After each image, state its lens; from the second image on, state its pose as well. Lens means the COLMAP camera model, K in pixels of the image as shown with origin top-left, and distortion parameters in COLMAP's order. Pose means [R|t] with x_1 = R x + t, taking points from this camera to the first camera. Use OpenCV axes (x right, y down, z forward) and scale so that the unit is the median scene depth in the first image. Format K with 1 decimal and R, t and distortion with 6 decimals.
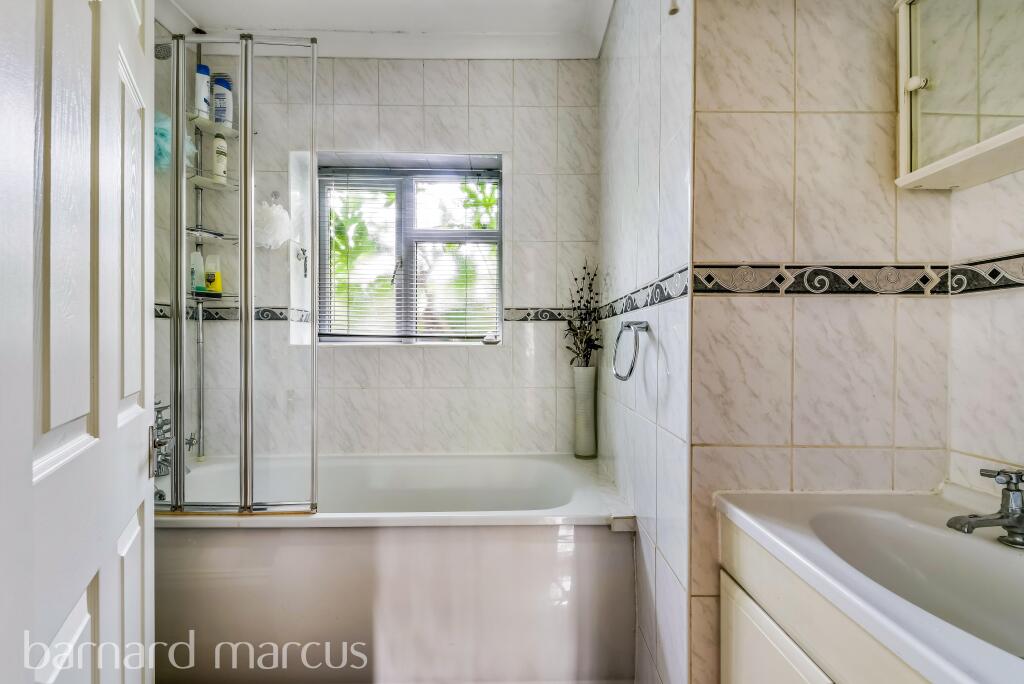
lens RADIAL K [[443.1, 0, 512.4], [0, 443.1, 342.9], [0, 0, 1]] dist [-0.001434, -0.000122]
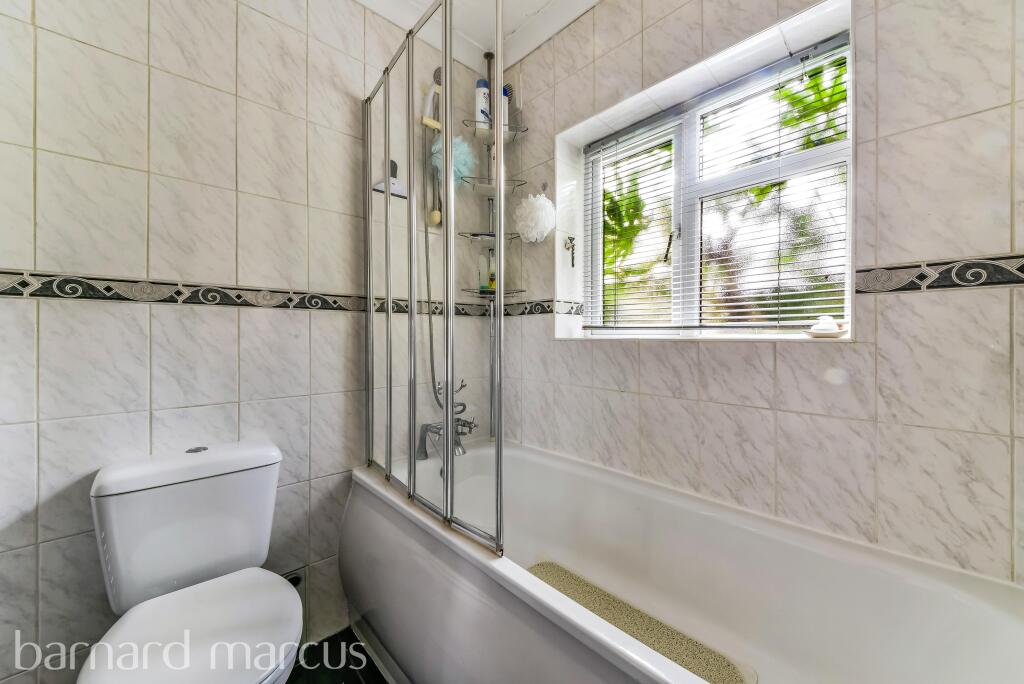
lens RADIAL K [[380.8, 0, 513.7], [0, 380.8, 337.9], [0, 0, 1]] dist [0.029149, -0.000178]
pose [[0.694912, 0.003947, -0.719084, 0.032919], [-0.000252, 0.999986, 0.005245, -0.000803], [0.719095, -0.003463, 0.694903, 0.362572]]
